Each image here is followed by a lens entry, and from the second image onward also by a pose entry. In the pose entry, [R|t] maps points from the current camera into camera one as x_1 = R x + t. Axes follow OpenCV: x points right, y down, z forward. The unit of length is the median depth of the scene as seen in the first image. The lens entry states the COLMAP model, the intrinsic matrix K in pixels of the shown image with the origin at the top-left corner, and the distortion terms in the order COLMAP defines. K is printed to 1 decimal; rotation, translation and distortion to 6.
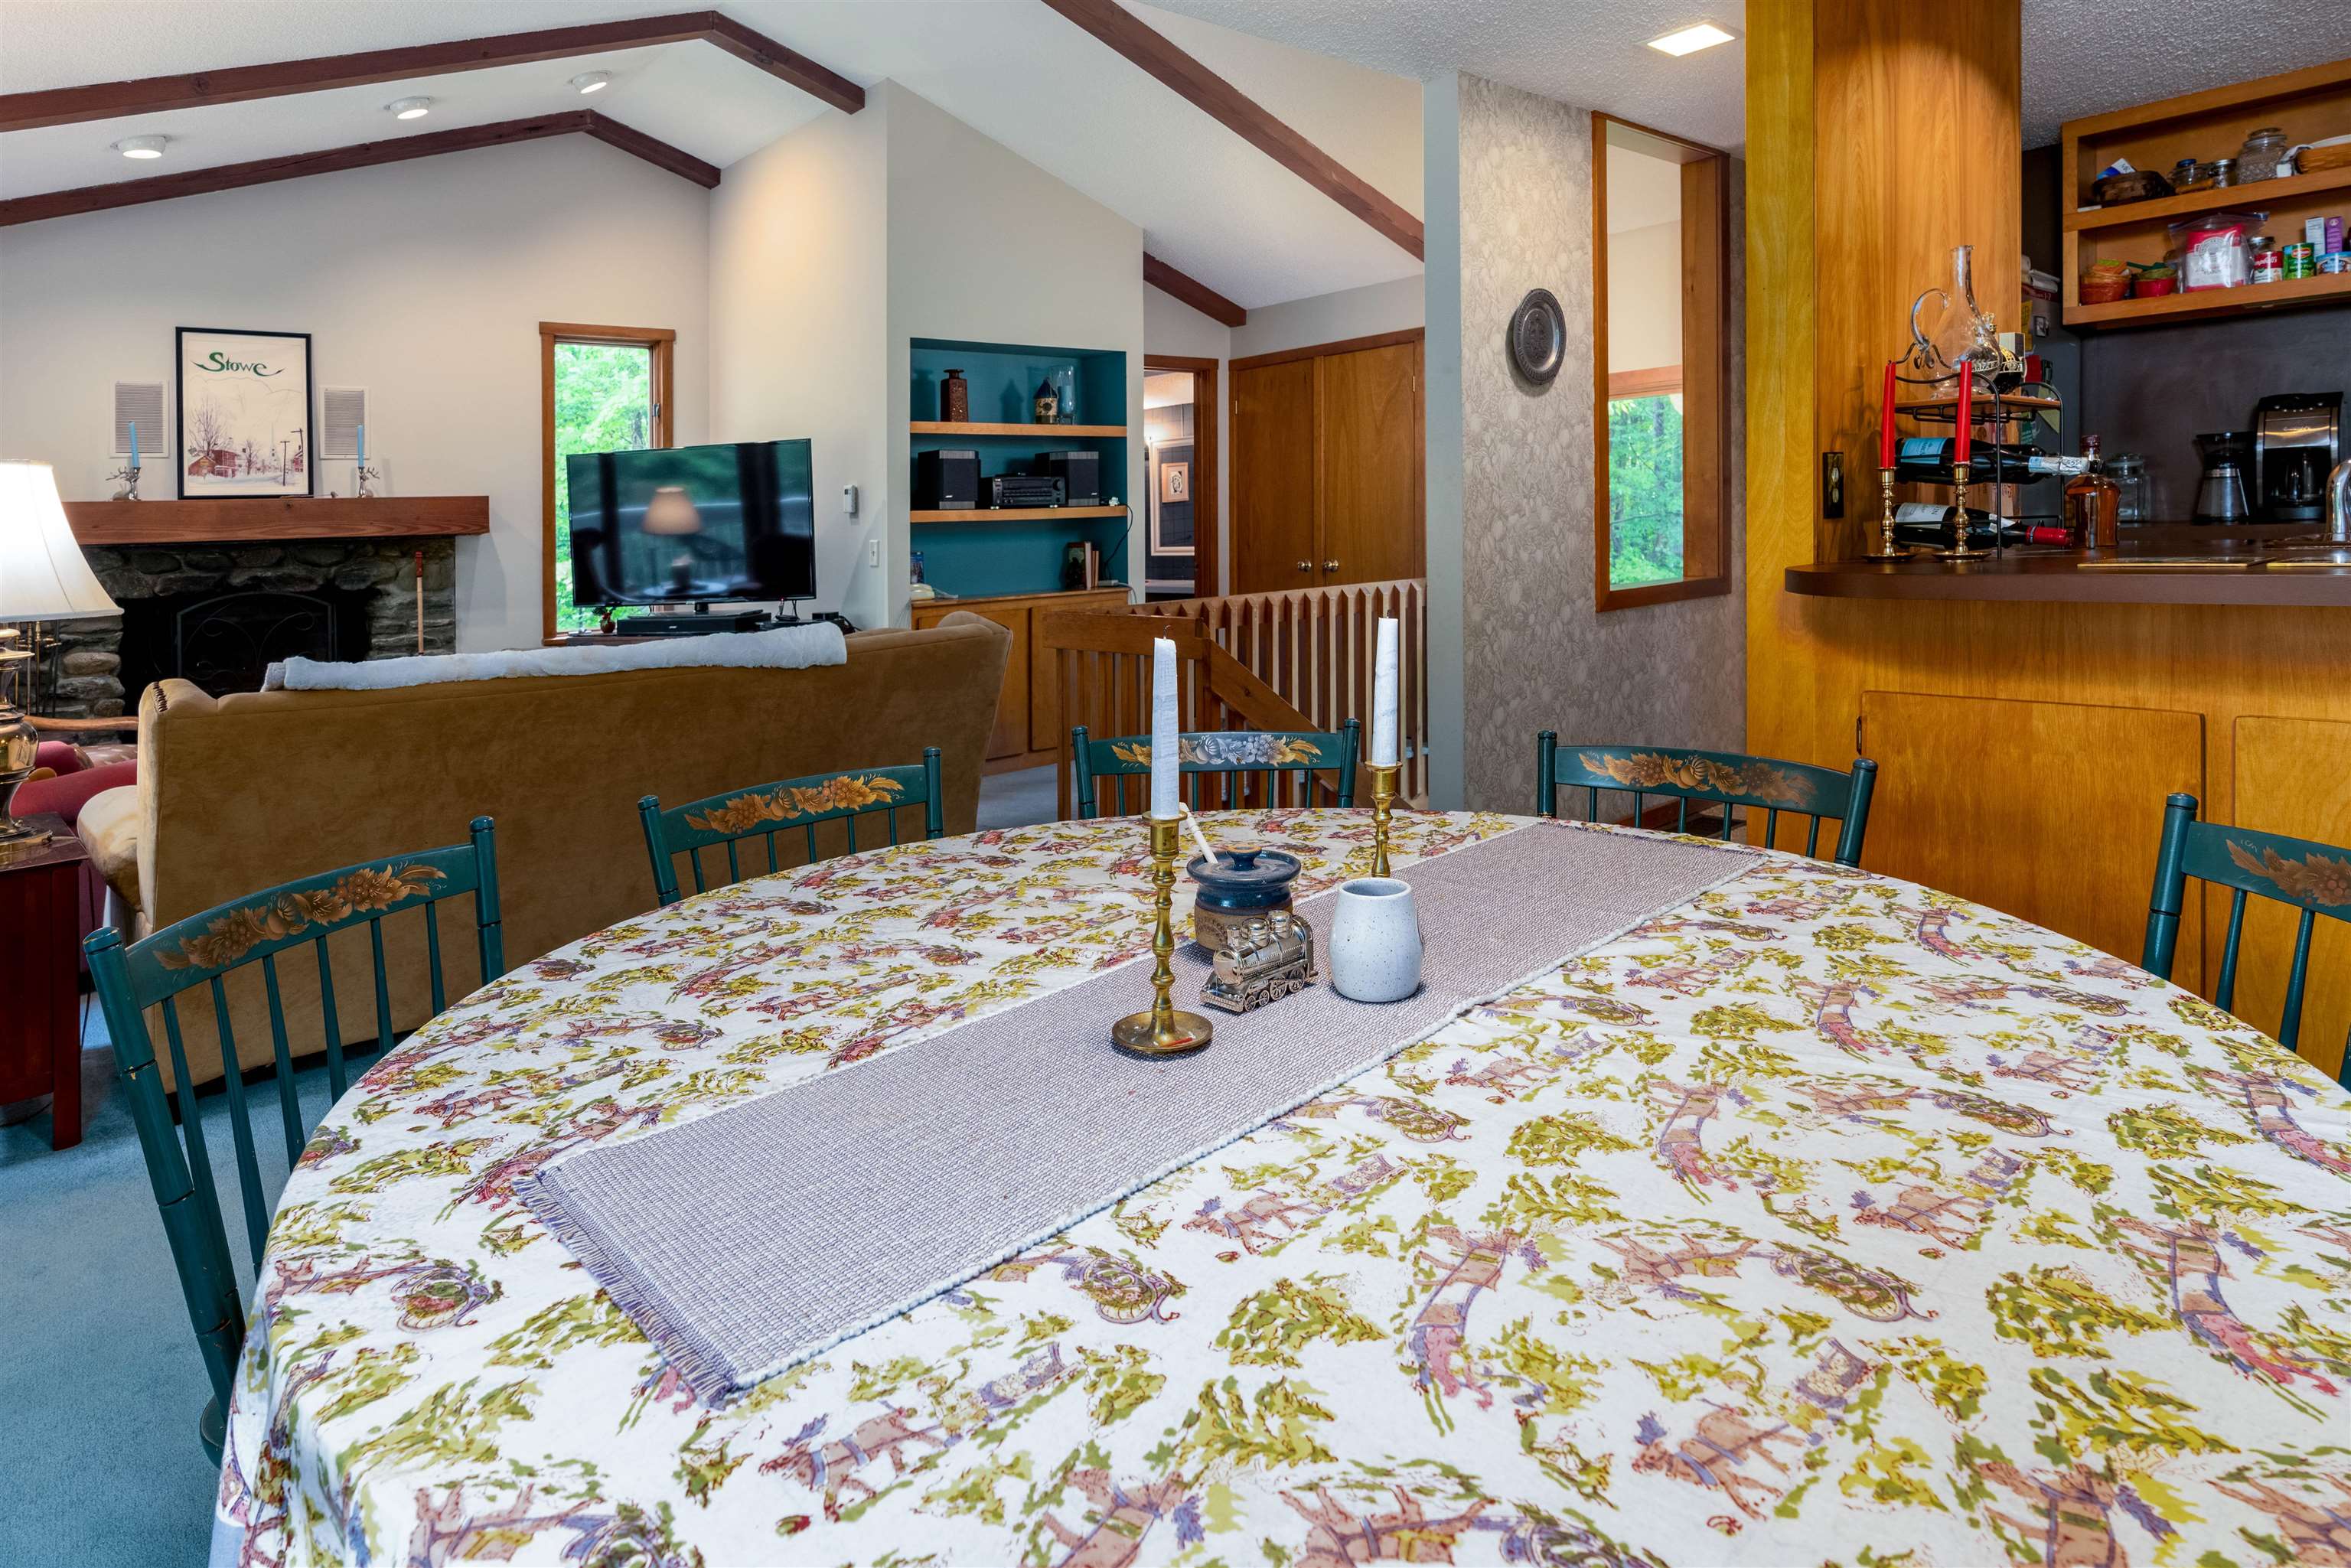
lens RADIAL K [[1320.6, 0, 1038.5], [0, 1320.6, 460.4], [0, 0, 1]] dist [-0.012063, 0.003849]
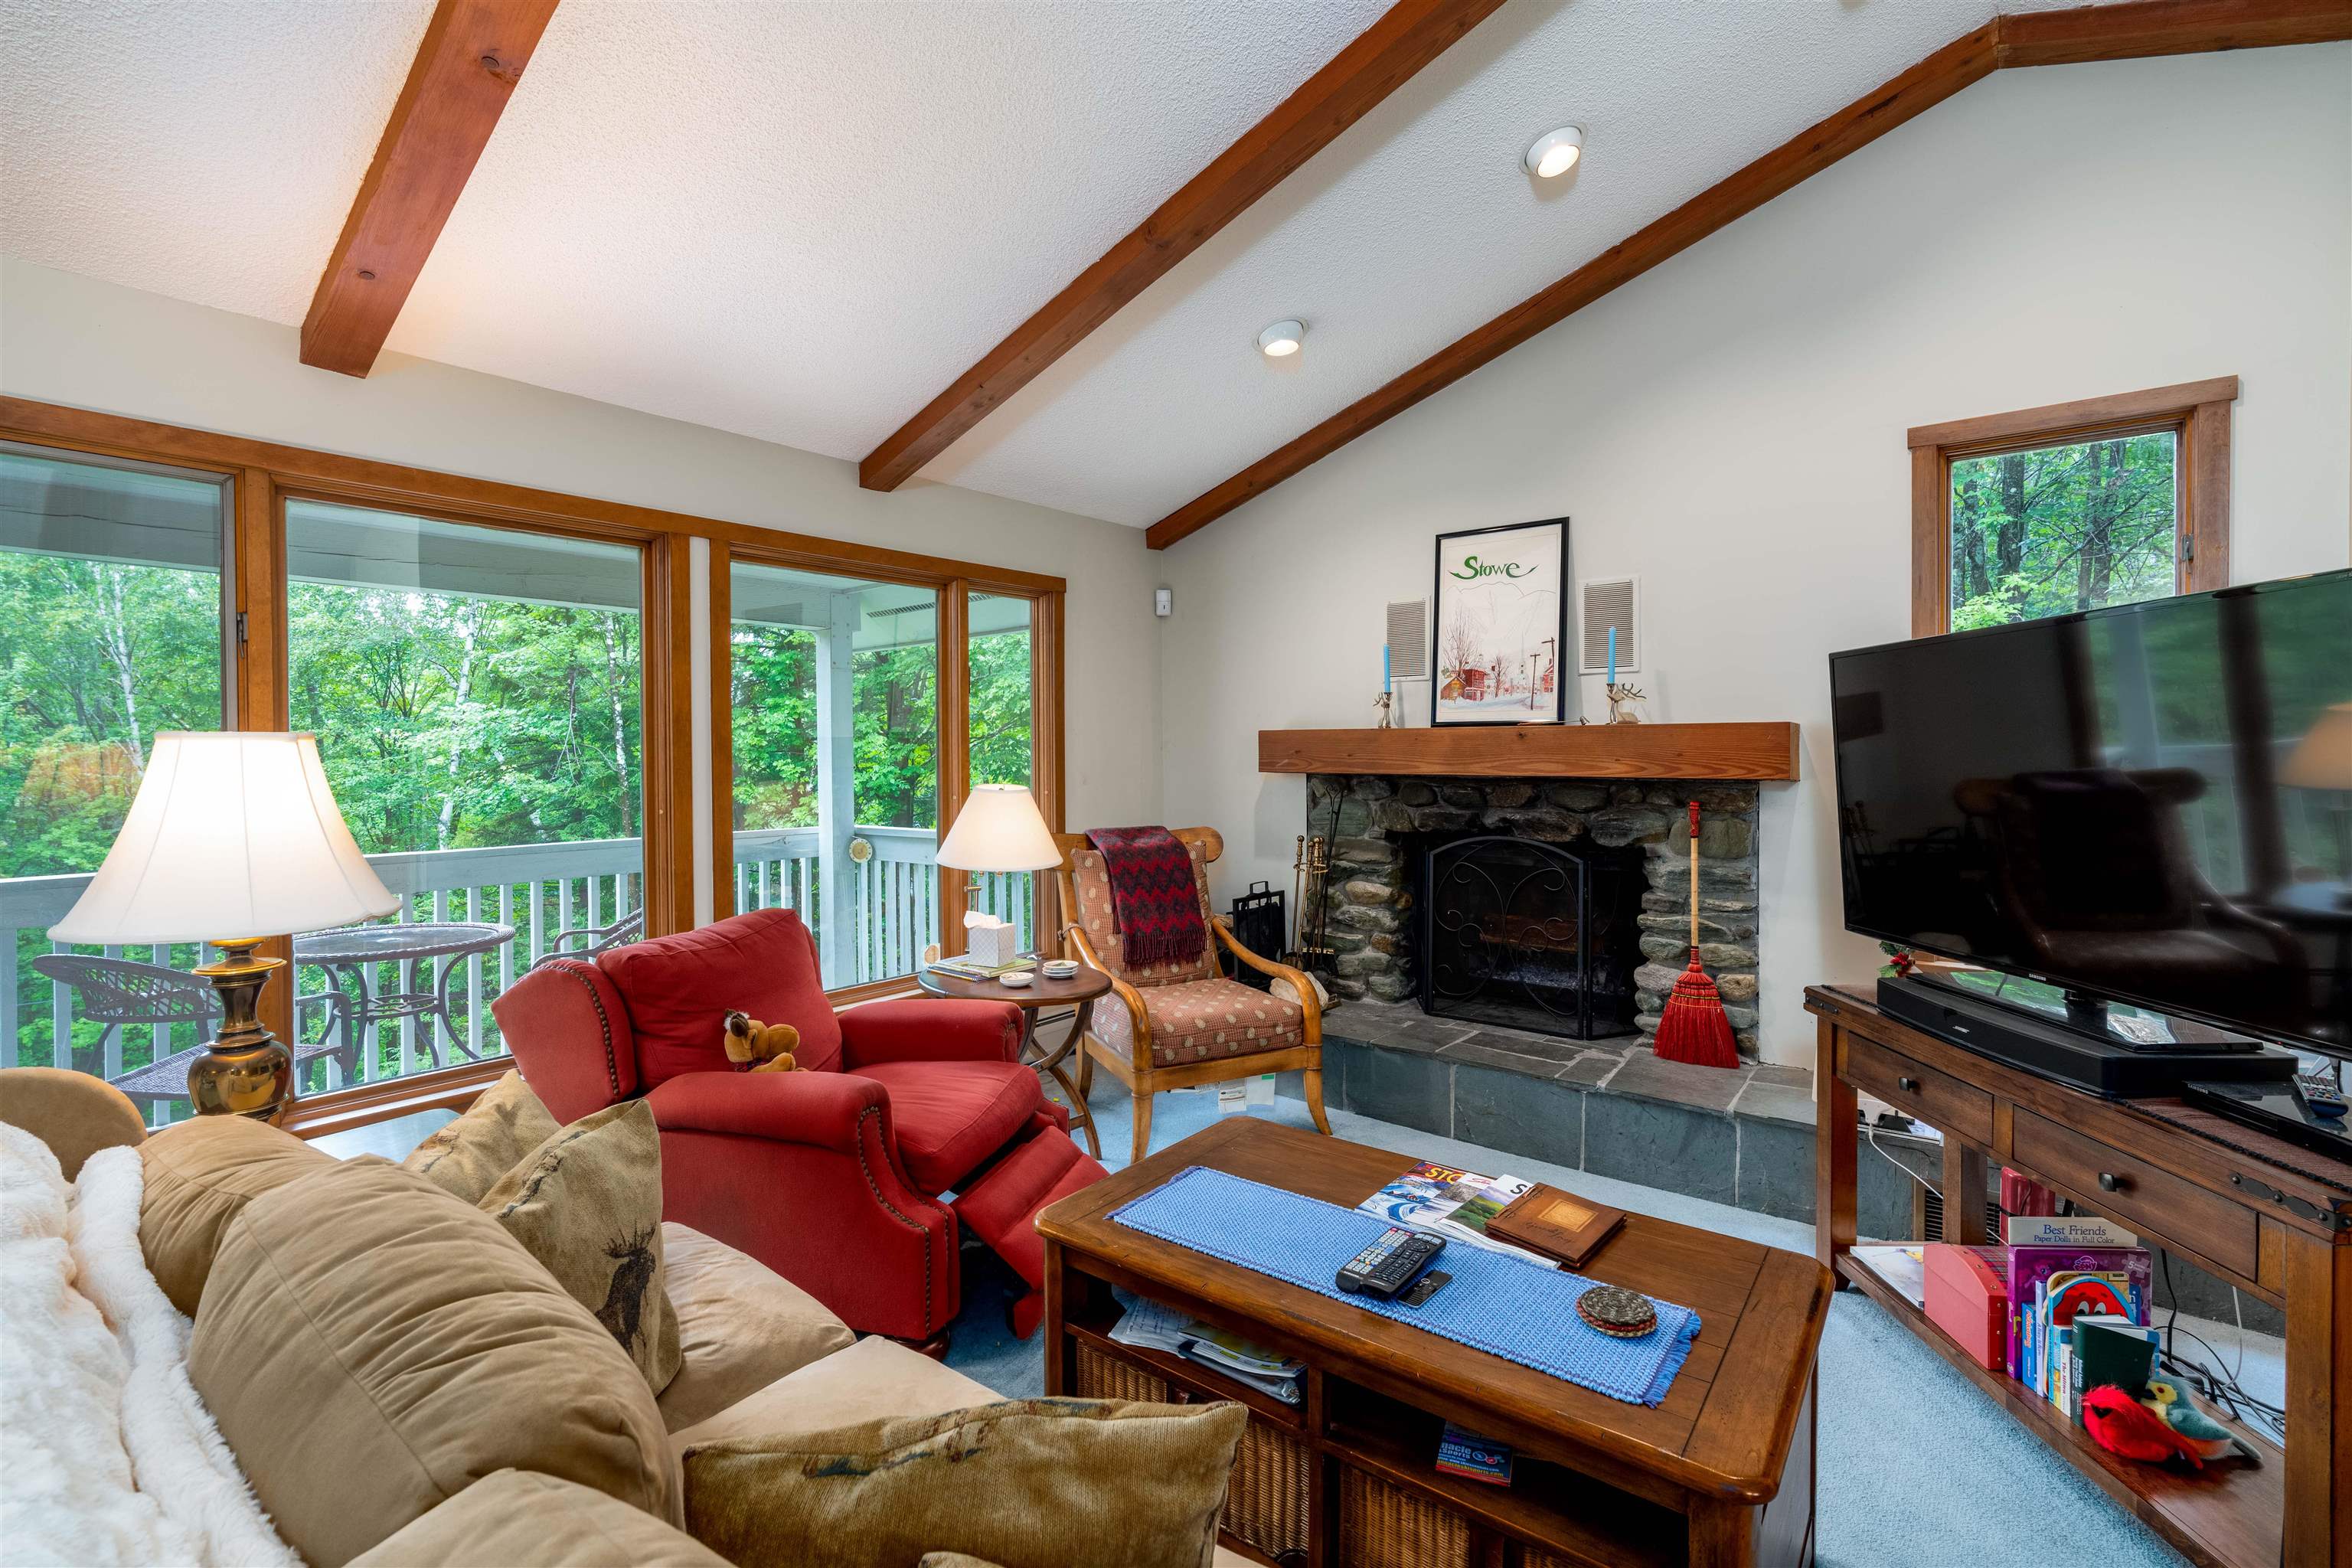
lens RADIAL K [[1063.8, 0, 1149.4], [0, 1063.8, 750.5], [0, 0, 1]] dist [-0.005051, 0.000356]
pose [[0.247450, 0.036538, -0.968211, 0.005266], [0.046680, 0.997679, 0.049581, 0.000586], [0.967775, -0.057465, 0.245170, 0.614169]]
